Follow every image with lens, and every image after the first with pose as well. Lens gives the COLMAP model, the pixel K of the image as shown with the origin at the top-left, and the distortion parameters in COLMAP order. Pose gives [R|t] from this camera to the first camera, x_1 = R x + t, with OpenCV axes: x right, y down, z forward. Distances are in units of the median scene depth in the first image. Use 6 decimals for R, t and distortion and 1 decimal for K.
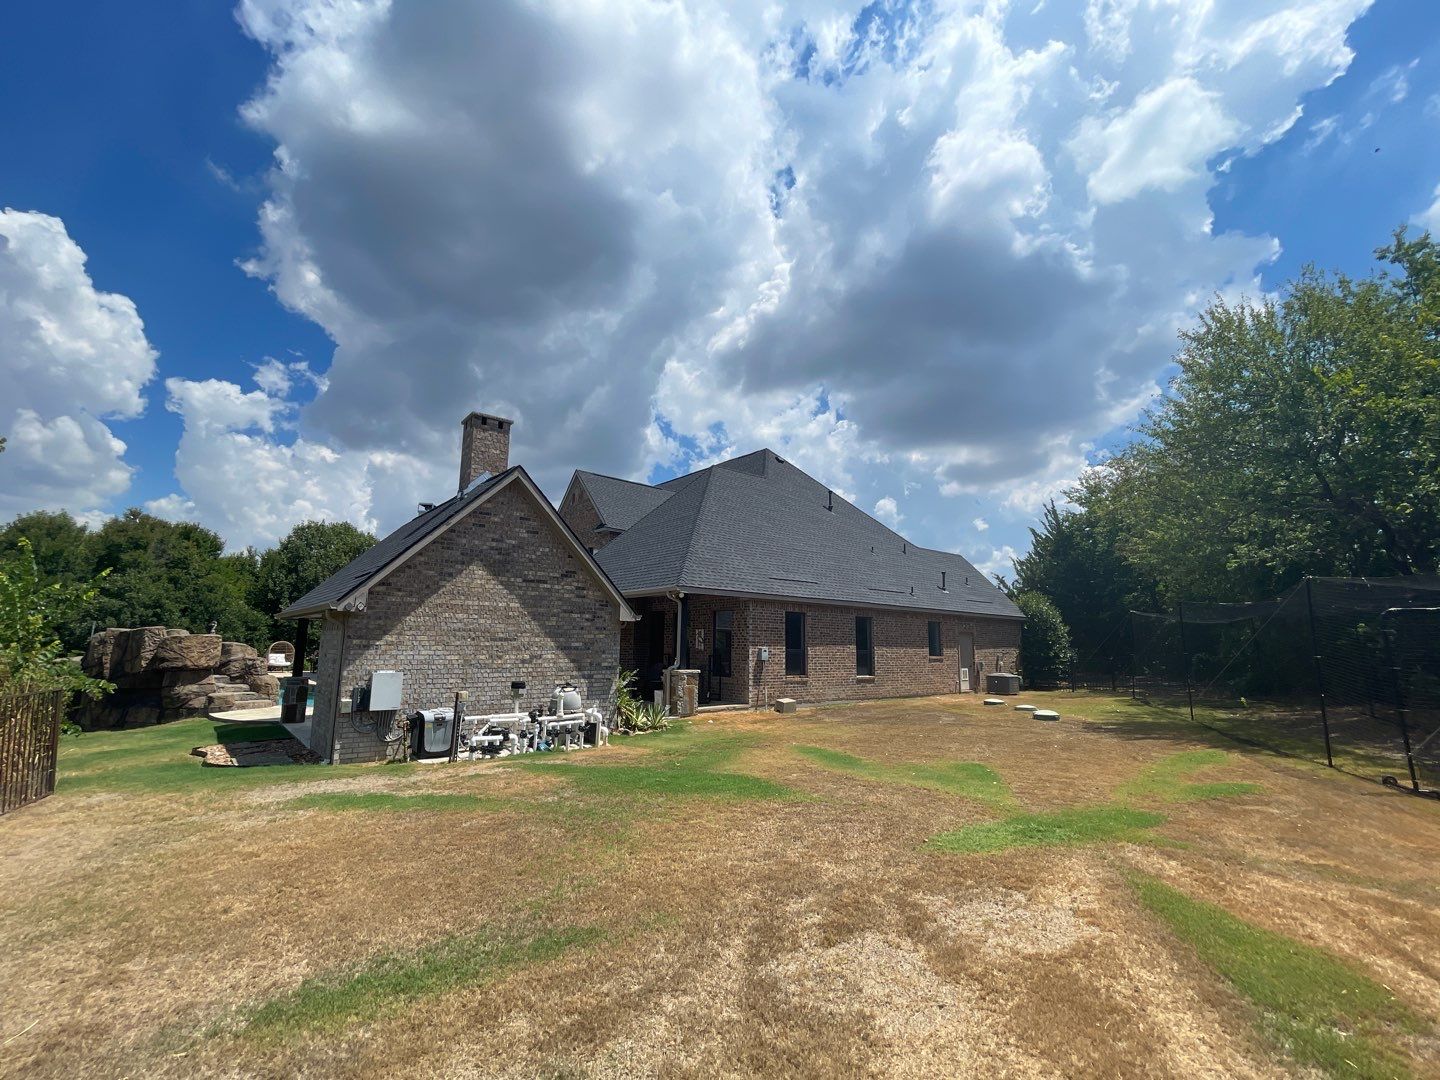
lens RADIAL K [[636.8, 0, 720.2], [0, 636.8, 536.2], [0, 0, 1]] dist [-0.000160, -0.000193]
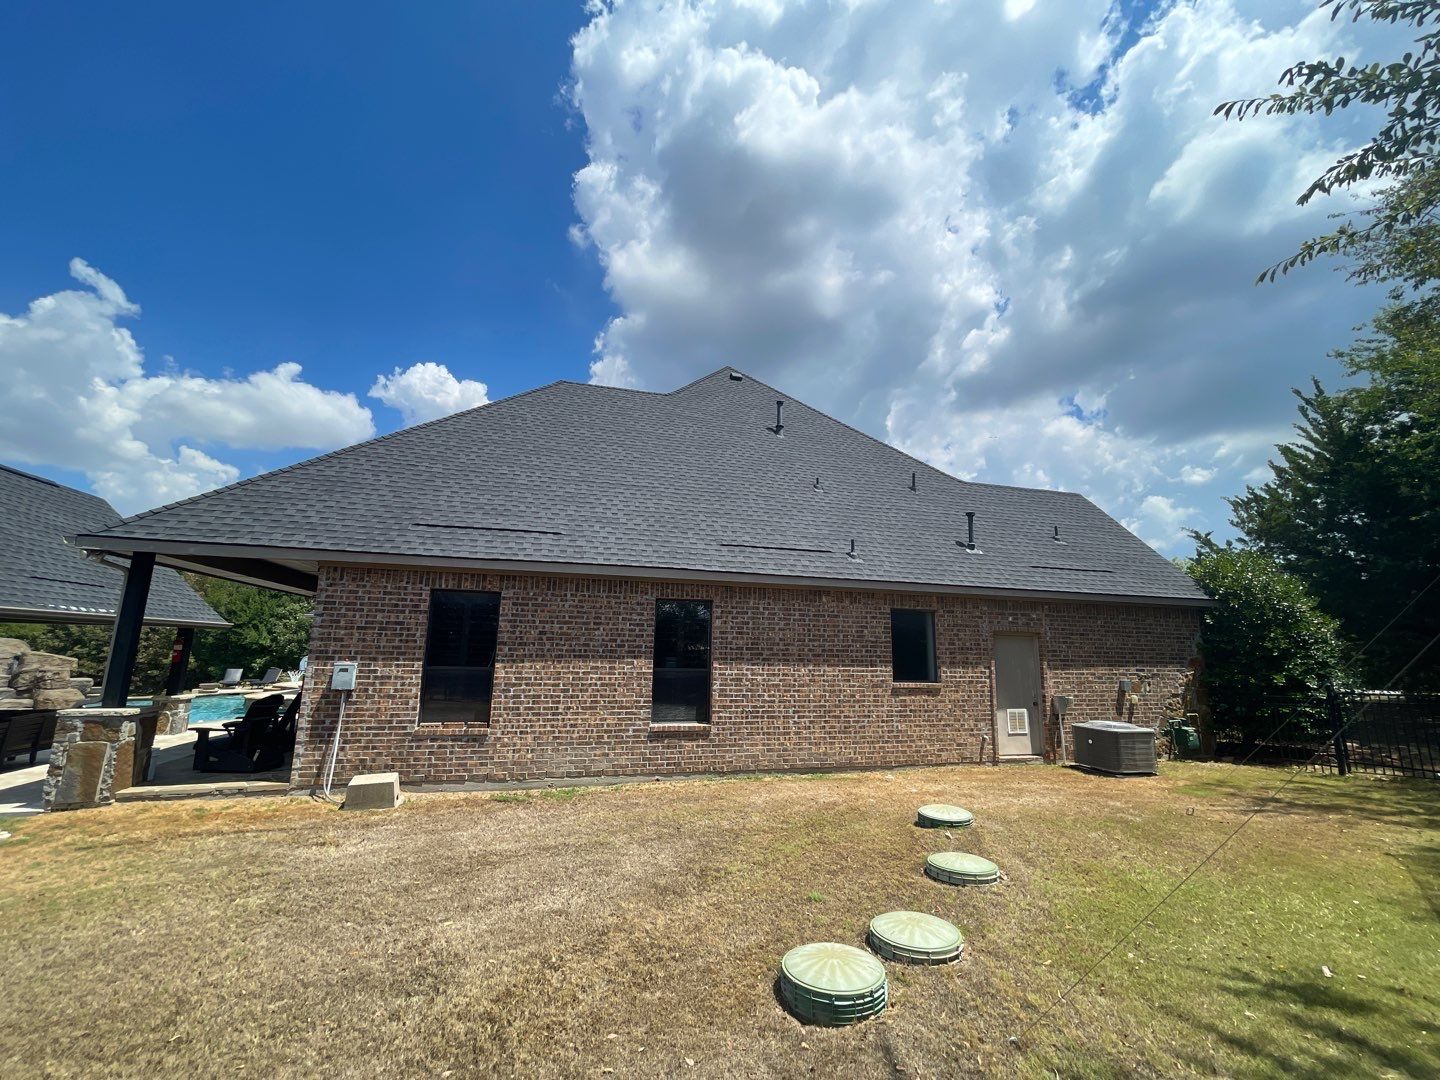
lens RADIAL K [[584.1, 0, 715.3], [0, 584.1, 544.1], [0, 0, 1]] dist [-0.000447, -0.000164]
pose [[0.909470, -0.071539, -0.409569, 0.408094], [0.065608, 0.997437, -0.028536, 0.093021], [0.410561, -0.000918, 0.911833, 0.570168]]
